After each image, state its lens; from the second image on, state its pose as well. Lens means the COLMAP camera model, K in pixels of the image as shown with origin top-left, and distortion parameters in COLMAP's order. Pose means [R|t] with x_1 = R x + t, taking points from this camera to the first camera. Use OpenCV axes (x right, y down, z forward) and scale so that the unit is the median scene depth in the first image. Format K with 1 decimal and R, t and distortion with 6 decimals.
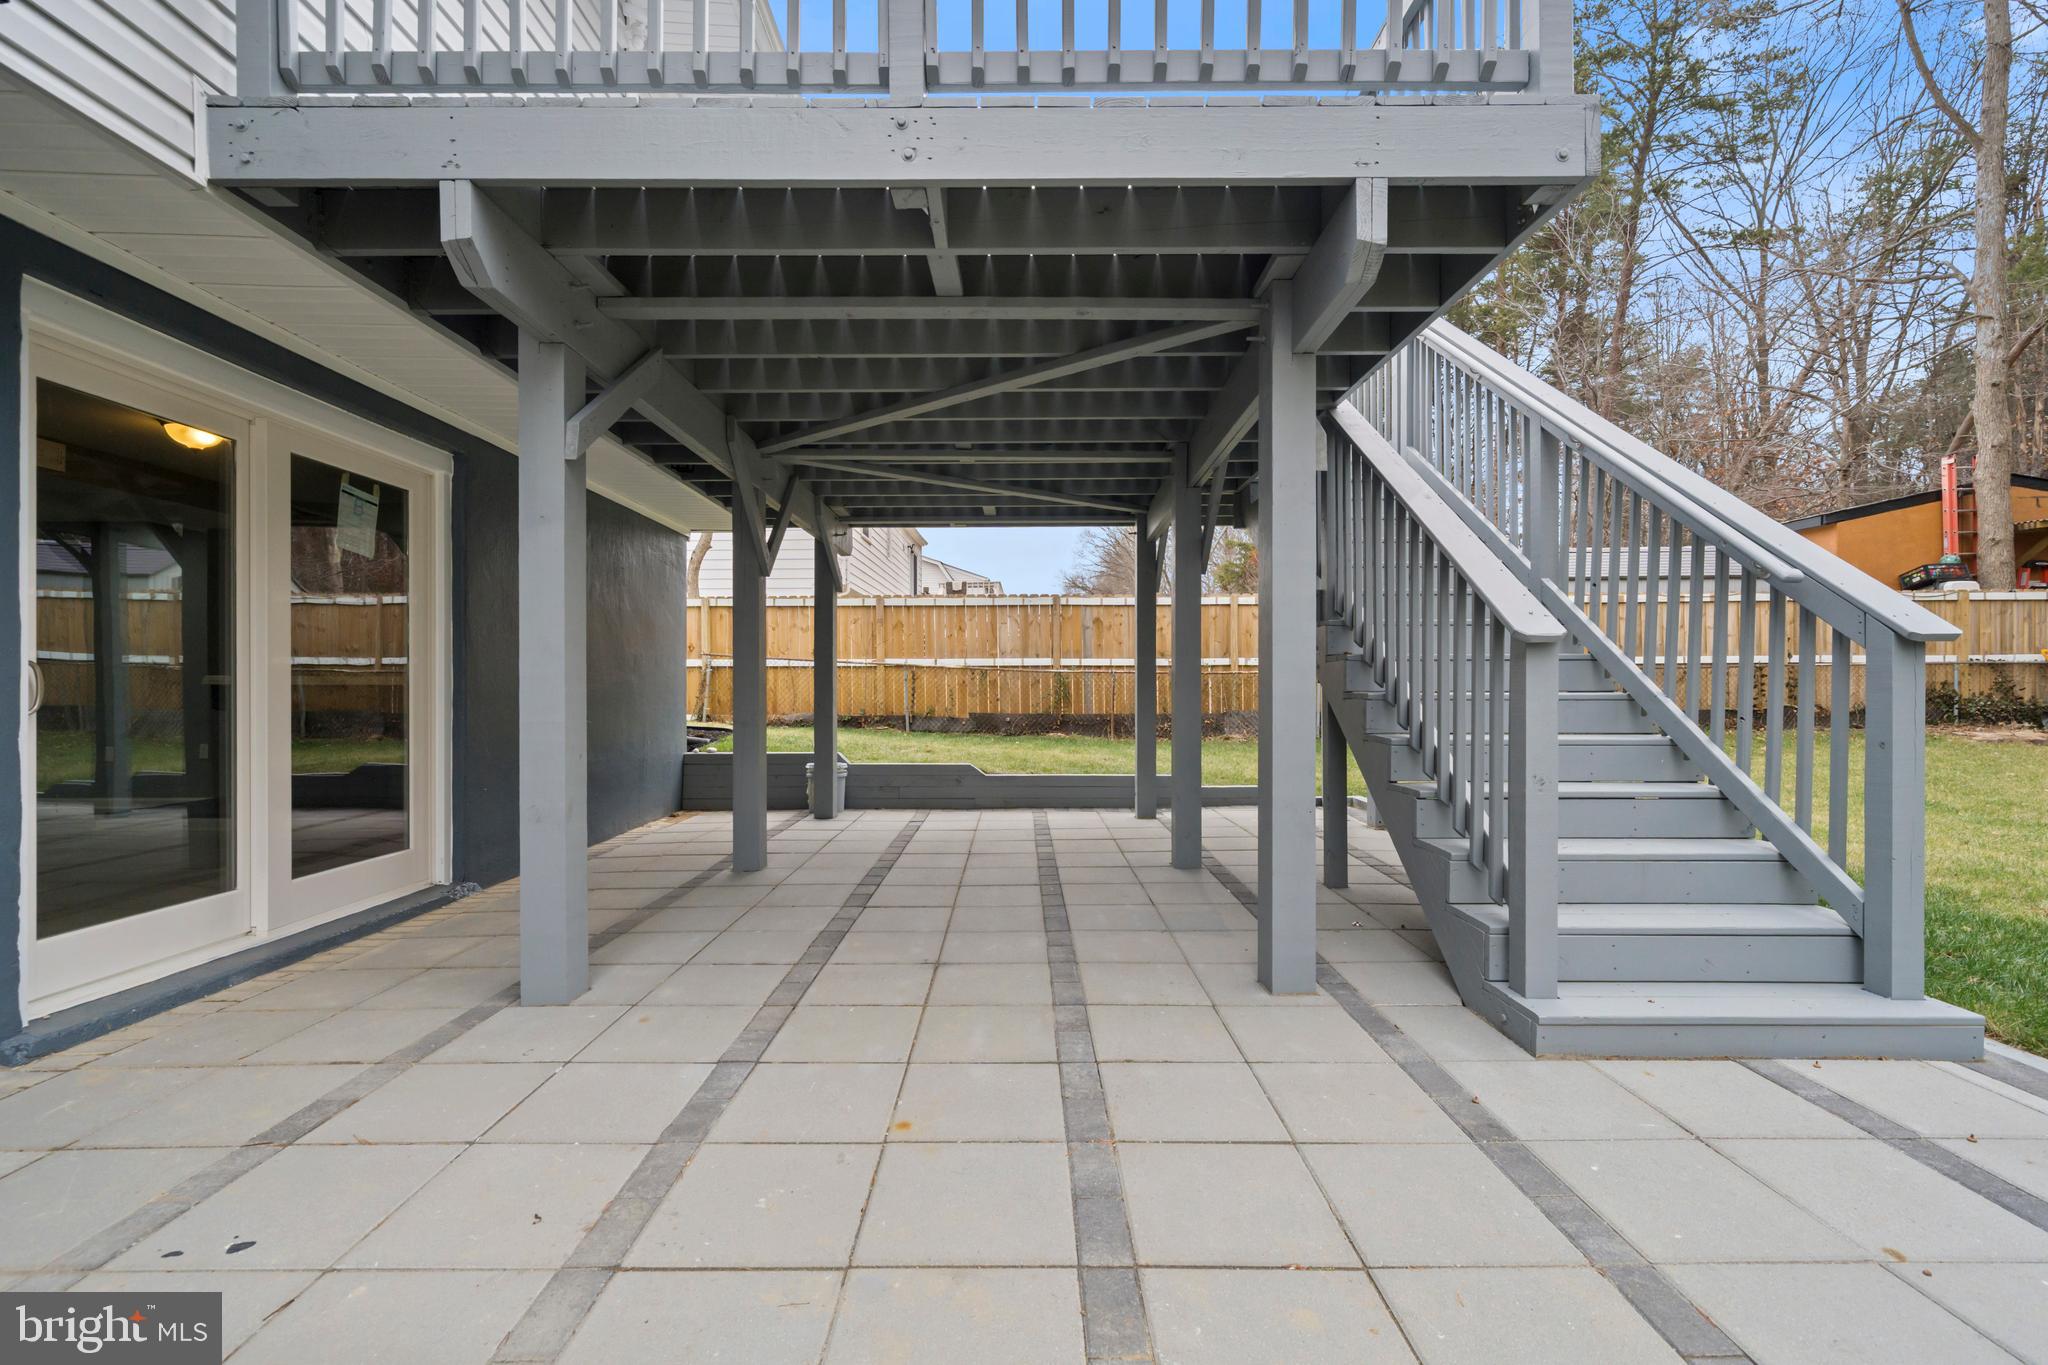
lens RADIAL K [[841.0, 0, 1019.2], [0, 841.0, 688.0], [0, 0, 1]] dist [-0.000279, 0.000054]
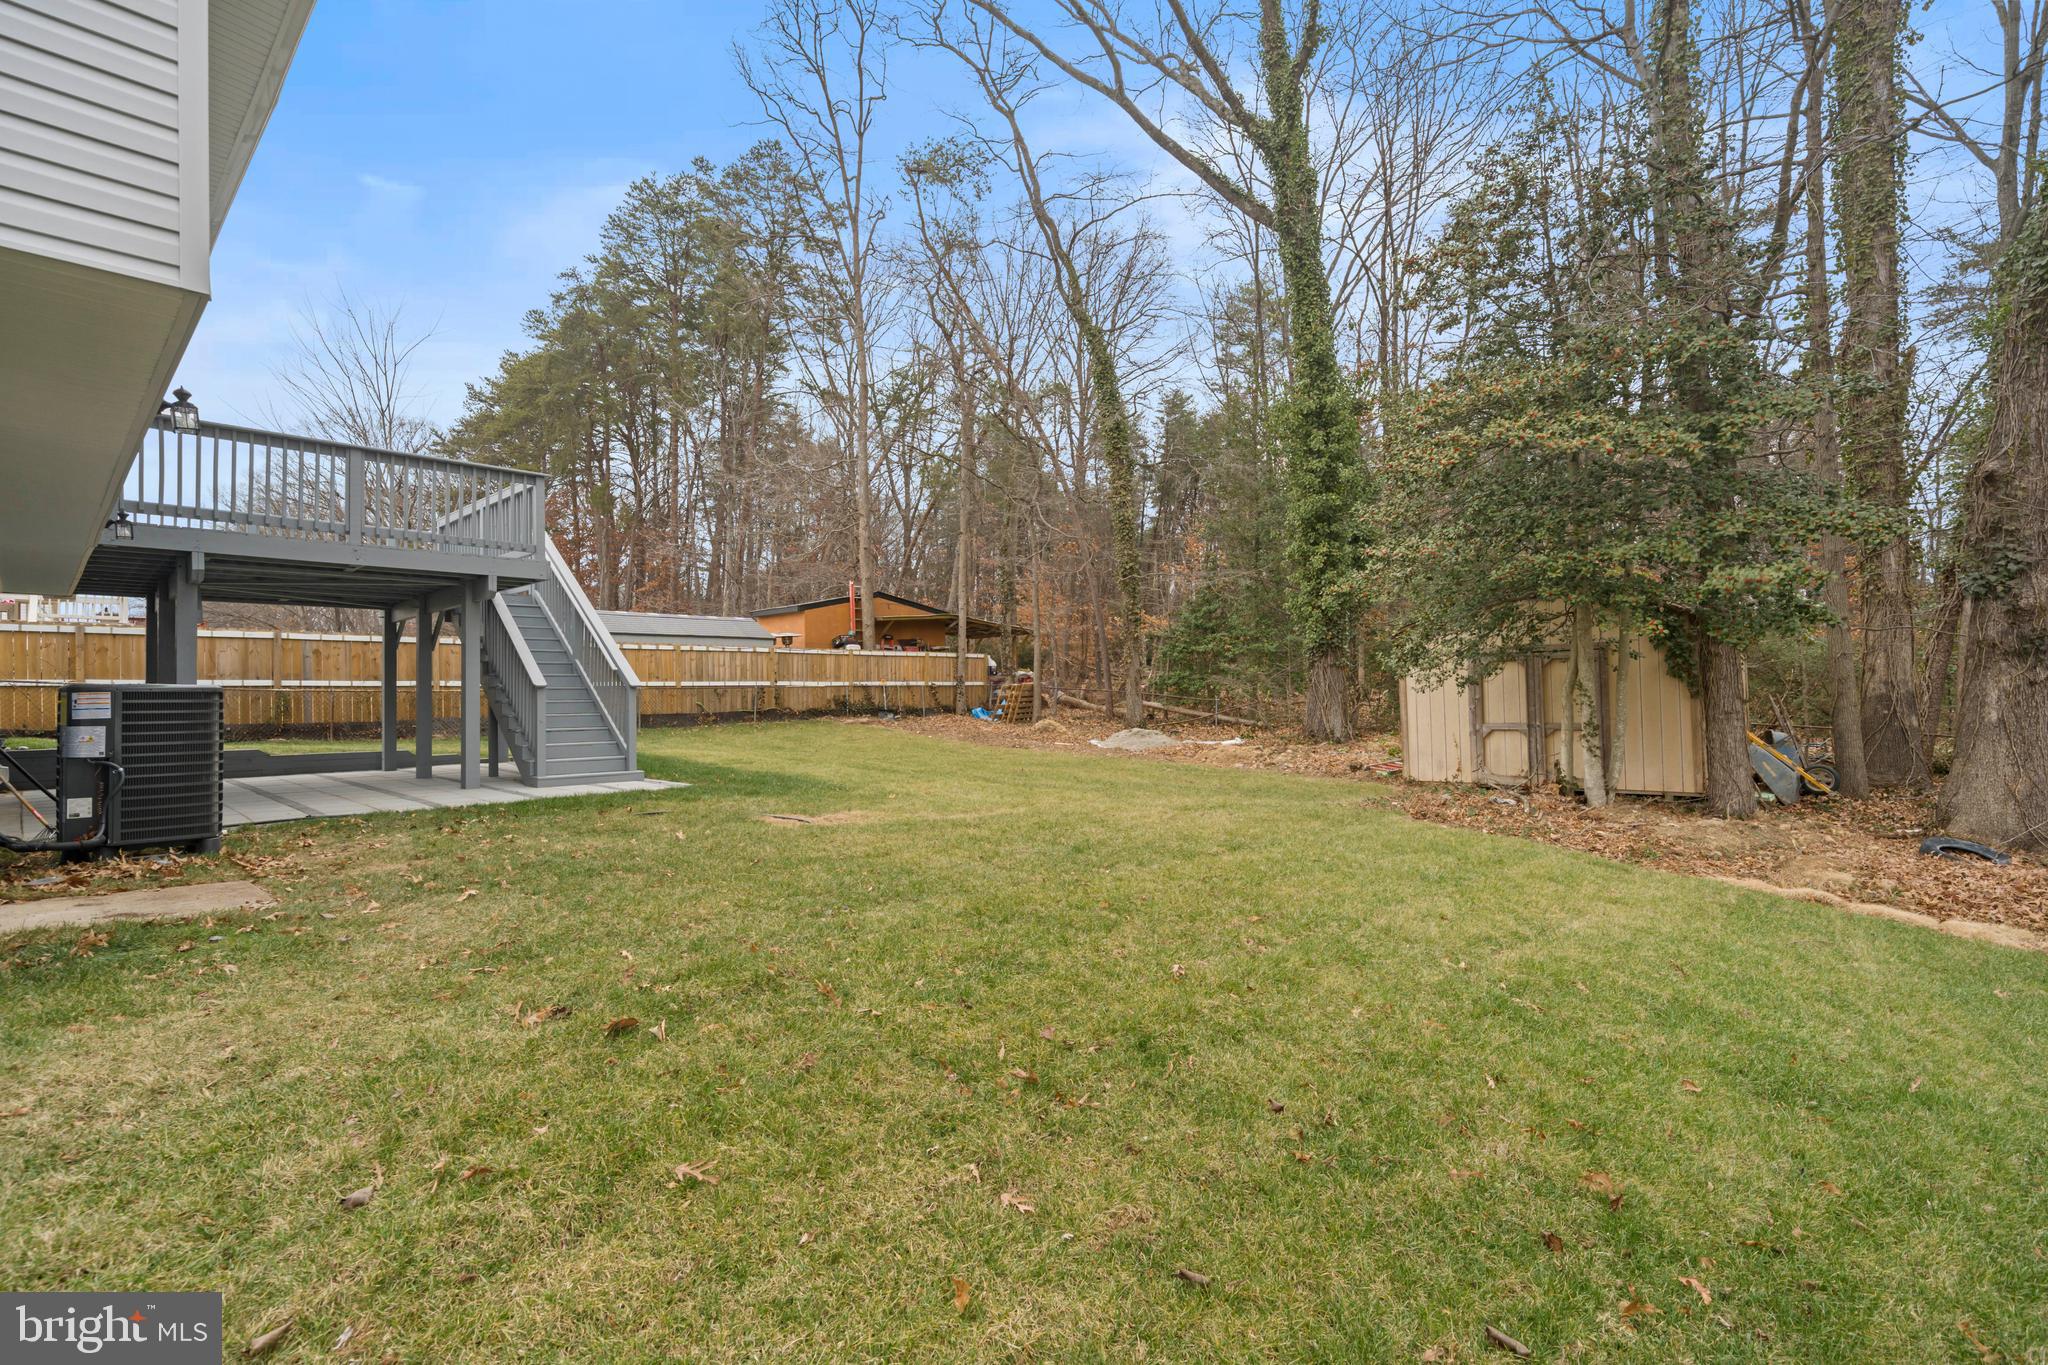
lens RADIAL K [[881.2, 0, 1024.0], [0, 881.2, 682.5], [0, 0, 1]] dist [-0.005050, -0.000528]
pose [[0.650281, 0.005433, 0.759675, -0.228797], [0.006531, 0.999897, -0.012742, -0.007411], [-0.759666, 0.013247, 0.650178, -0.719387]]
